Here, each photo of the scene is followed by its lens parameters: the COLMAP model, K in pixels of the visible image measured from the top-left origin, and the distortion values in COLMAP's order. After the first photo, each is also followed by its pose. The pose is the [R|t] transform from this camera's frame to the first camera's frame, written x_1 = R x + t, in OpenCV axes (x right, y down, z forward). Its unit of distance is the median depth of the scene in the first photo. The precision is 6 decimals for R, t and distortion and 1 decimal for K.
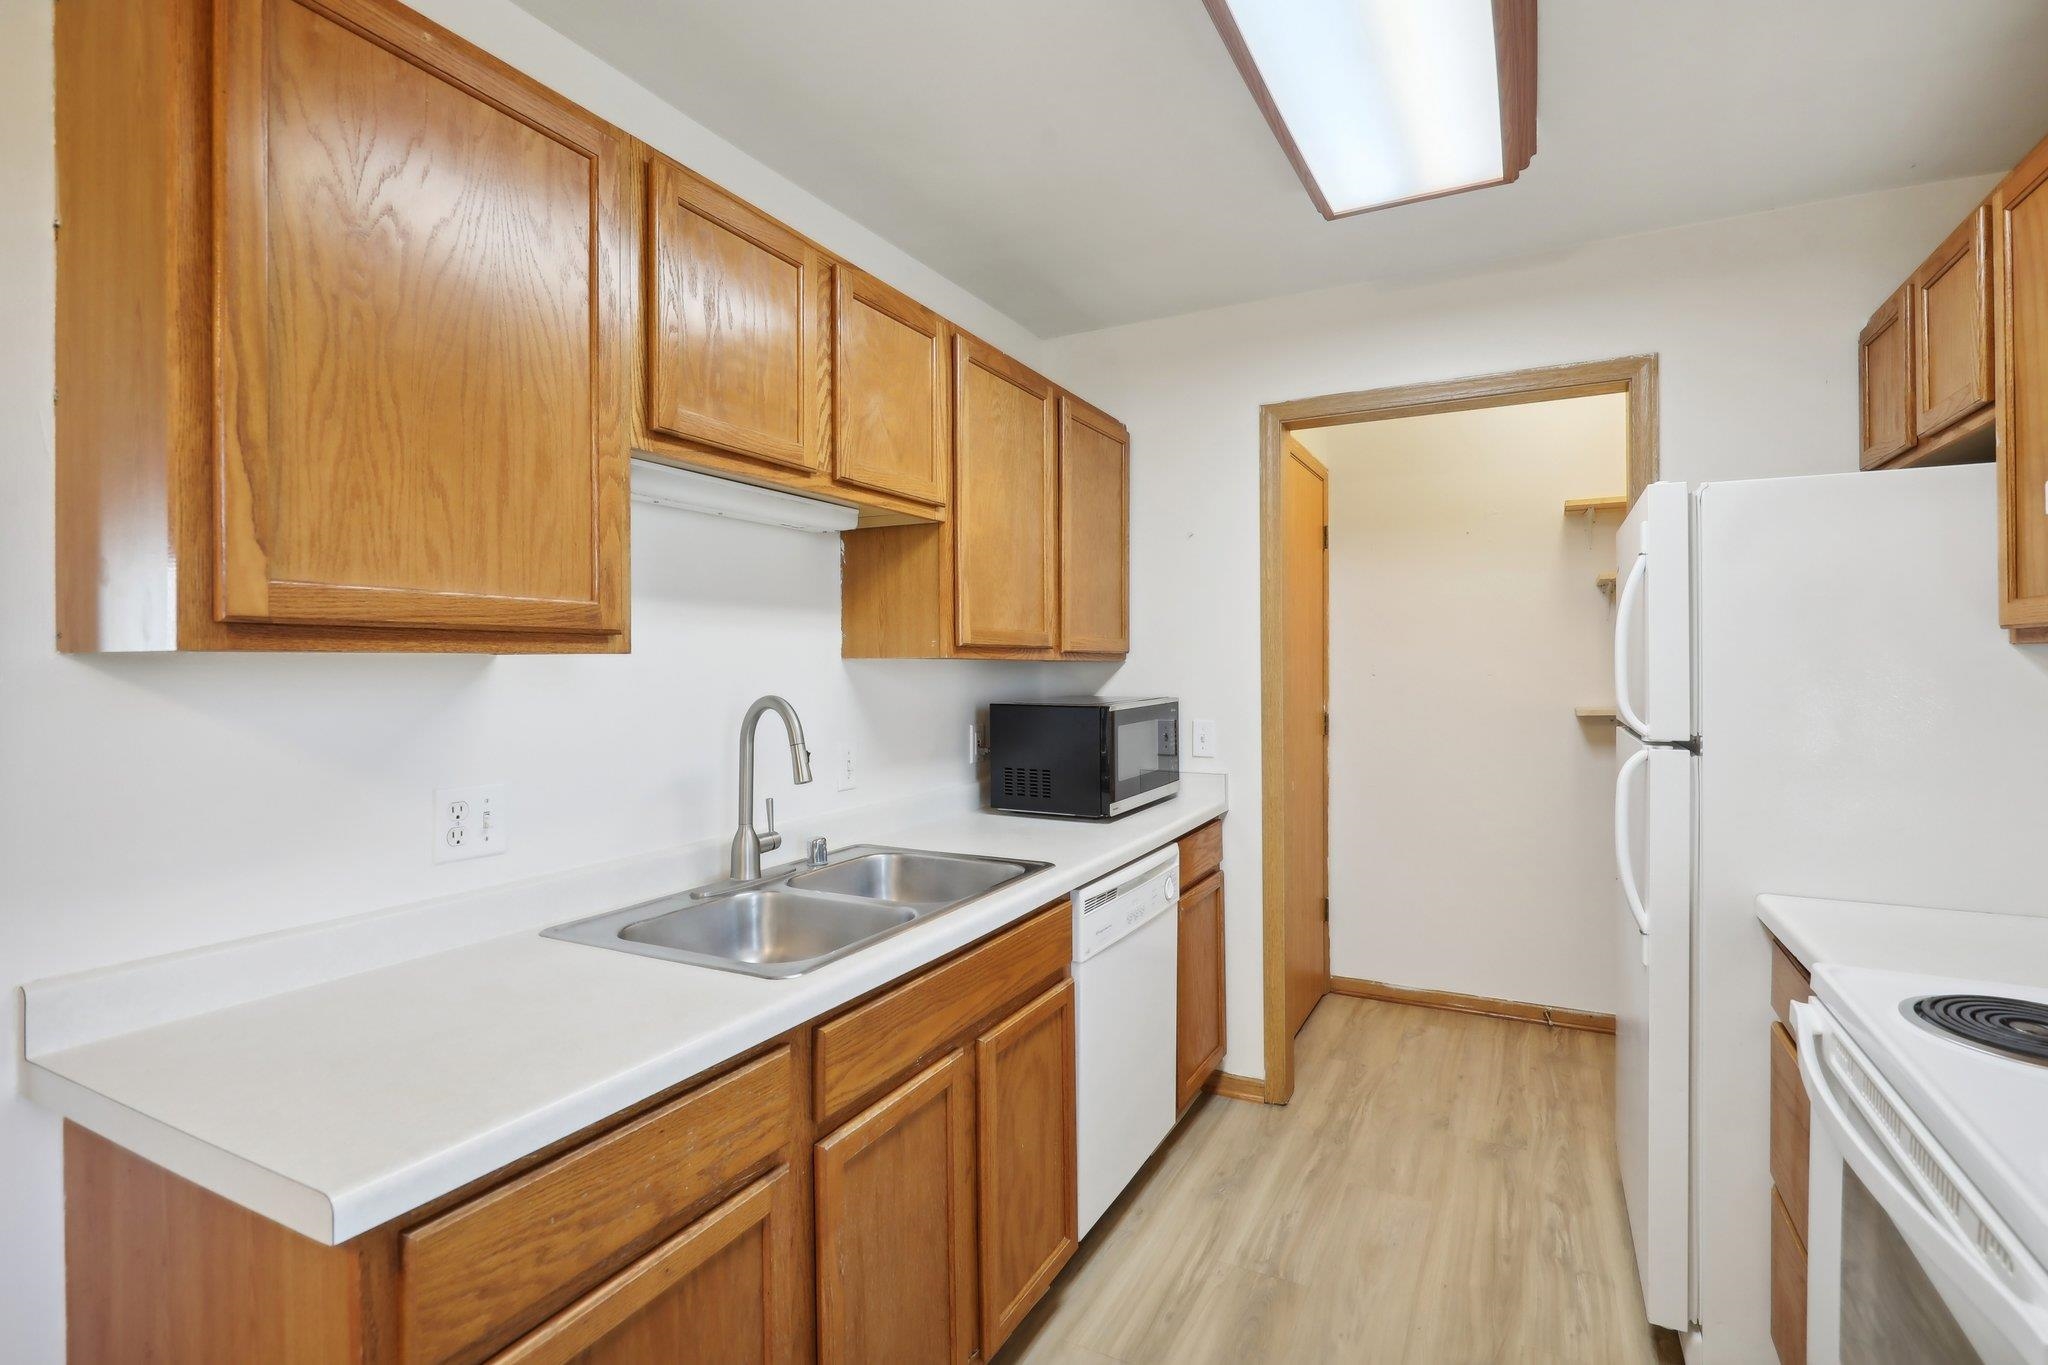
lens RADIAL K [[966.9, 0, 1046.3], [0, 966.9, 668.4], [0, 0, 1]] dist [0.000061, -0.001057]
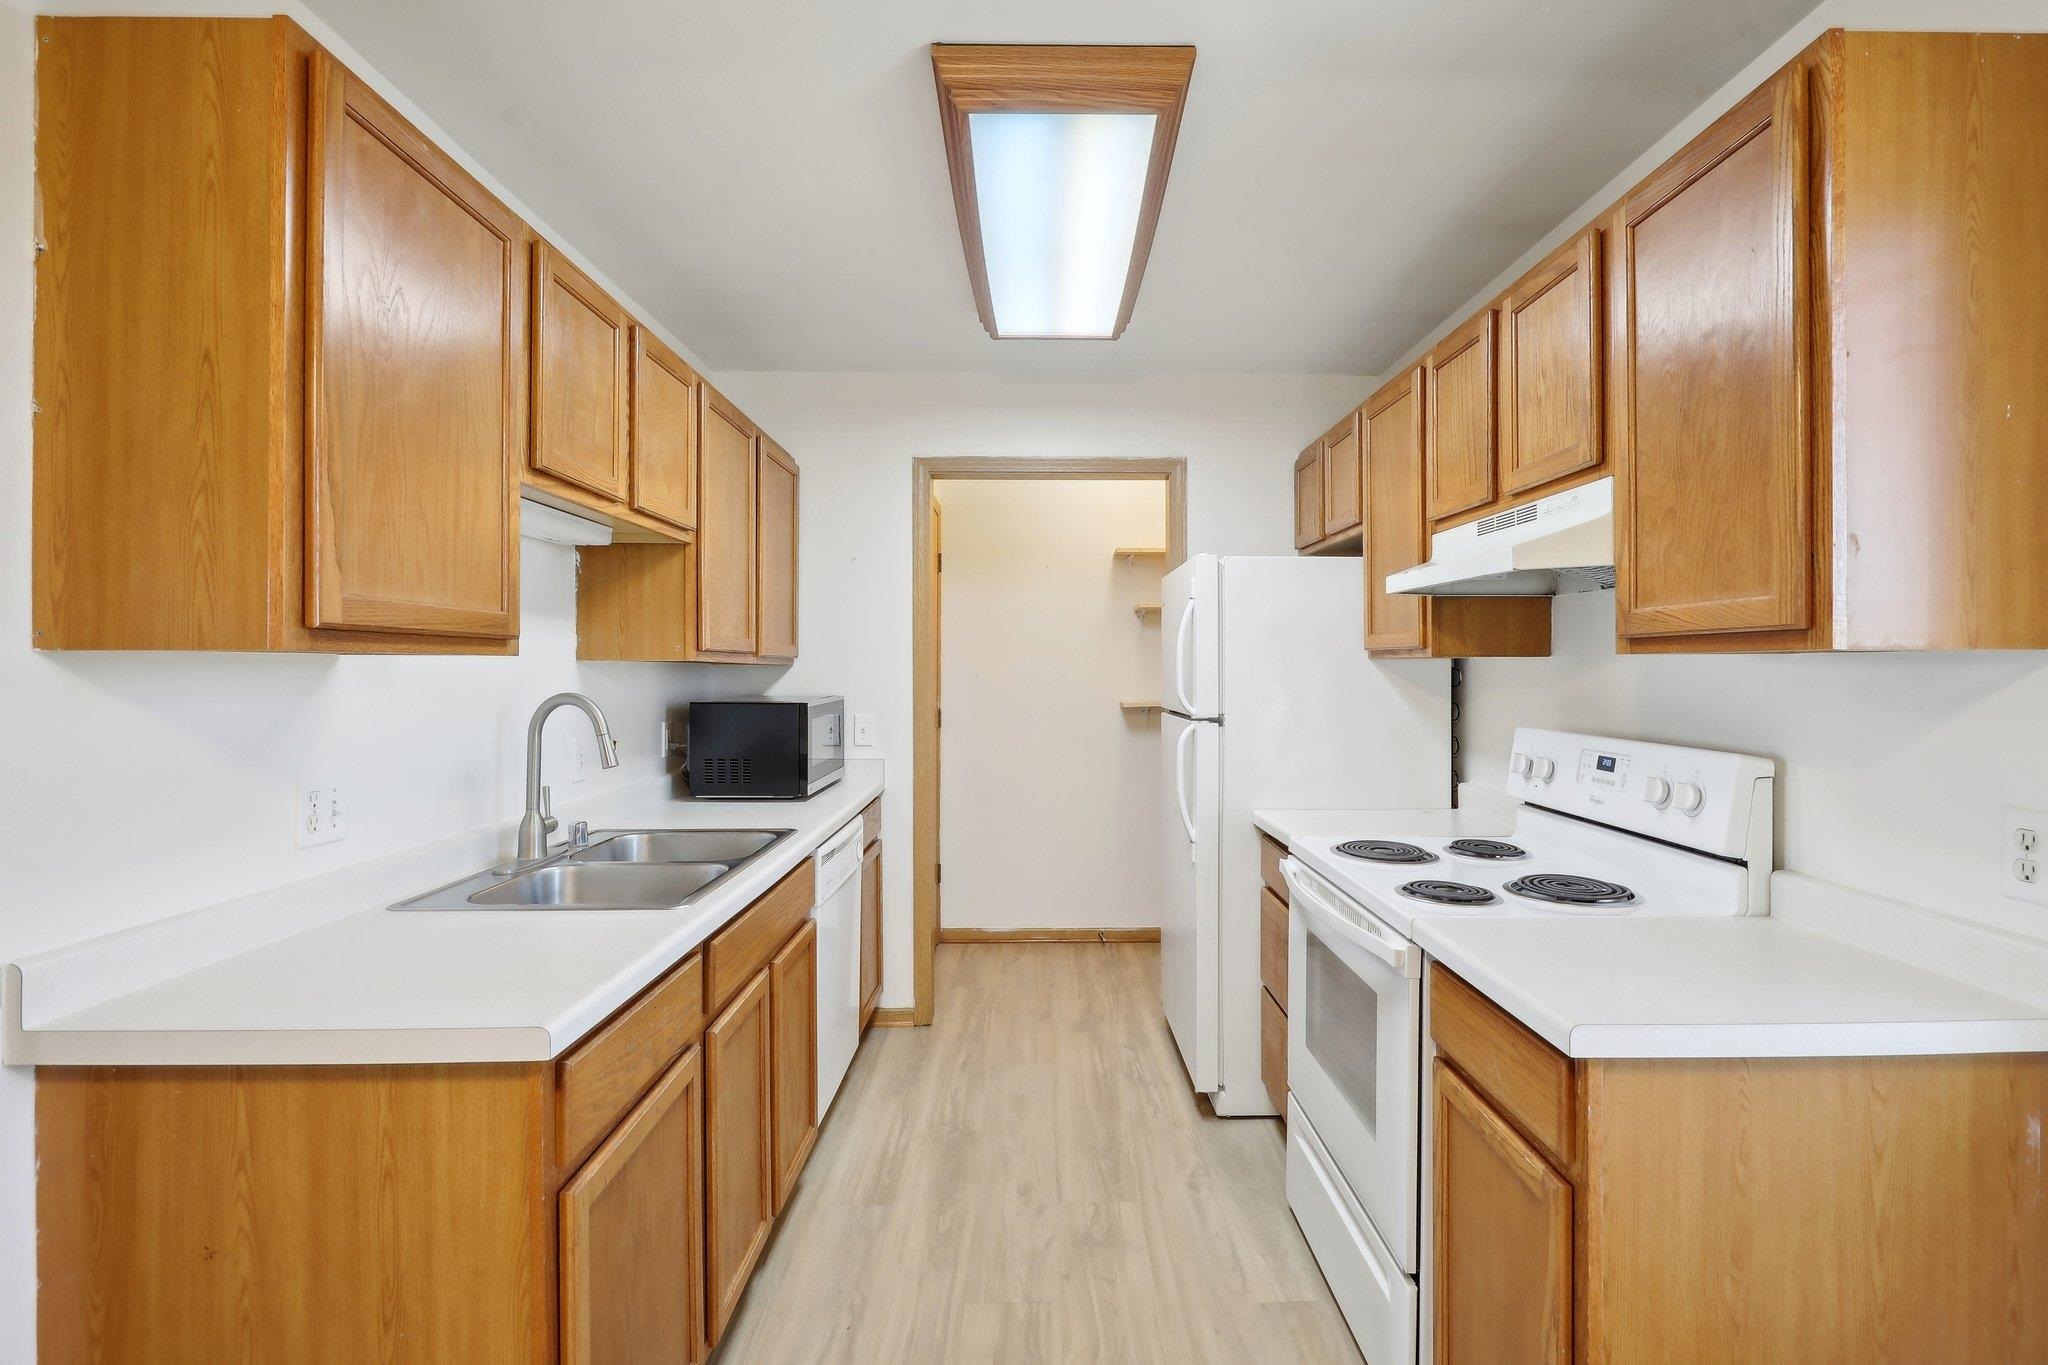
lens RADIAL K [[975.4, 0, 1053.5], [0, 975.4, 665.5], [0, 0, 1]] dist [-0.001108, -0.000989]
pose [[0.882424, 0.006547, 0.470410, -0.262278], [-0.002848, 0.999959, -0.008574, 0.003400], [-0.470447, 0.006226, 0.882406, -0.228885]]
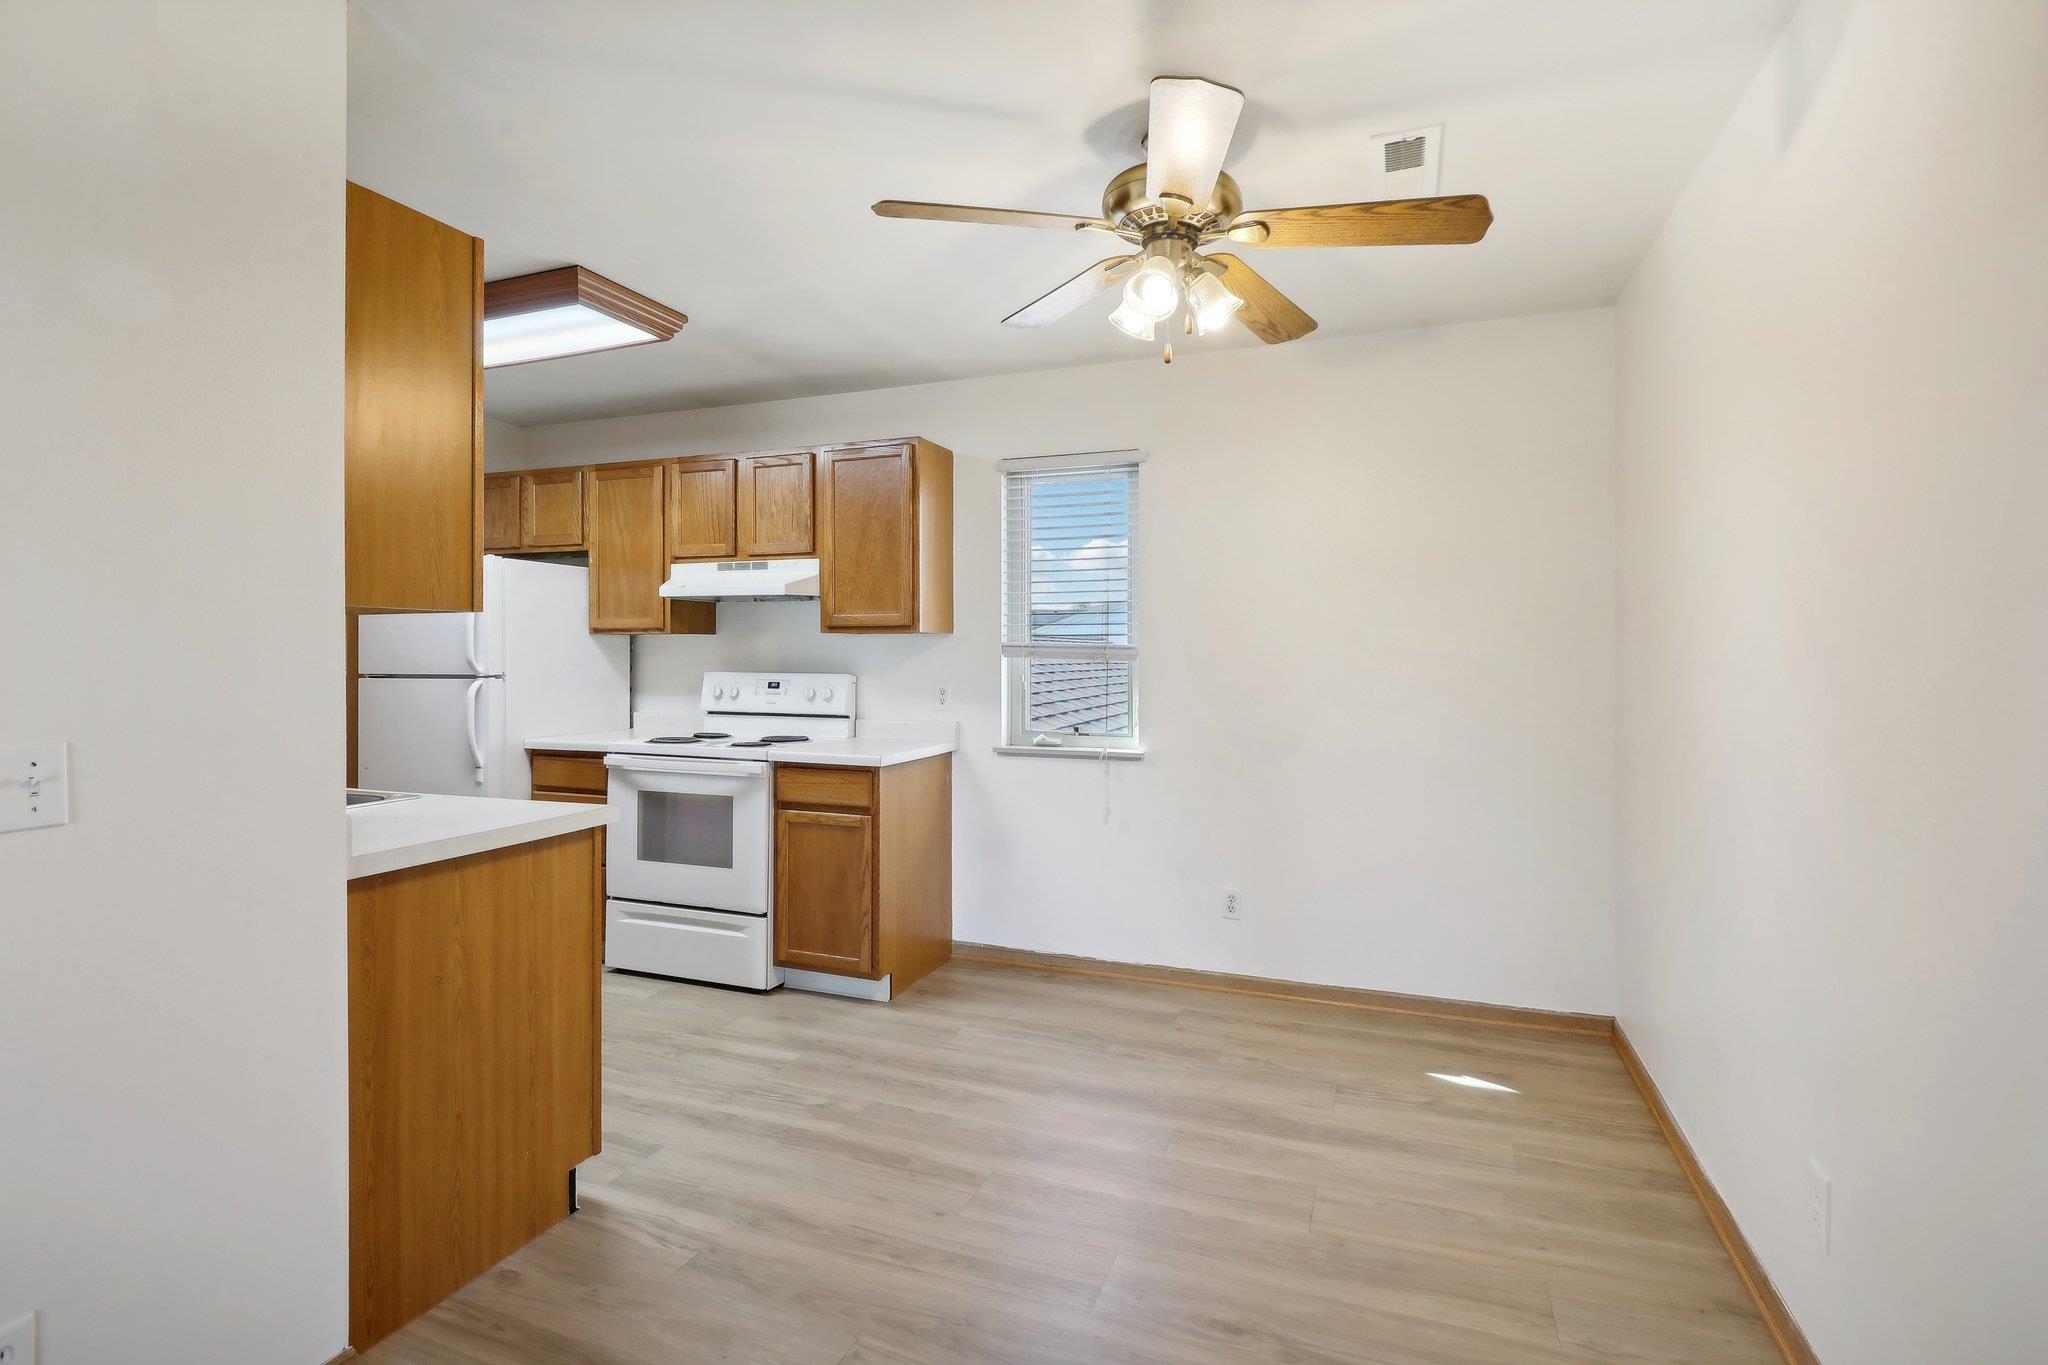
lens RADIAL K [[945.9, 0, 1048.4], [0, 945.9, 660.0], [0, 0, 1]] dist [-0.000449, -0.000142]
pose [[-0.117607, 0.000360, 0.993060, -1.292029], [0.005042, 0.999987, 0.000235, 0.037881], [-0.993047, 0.005034, -0.117608, 0.011761]]
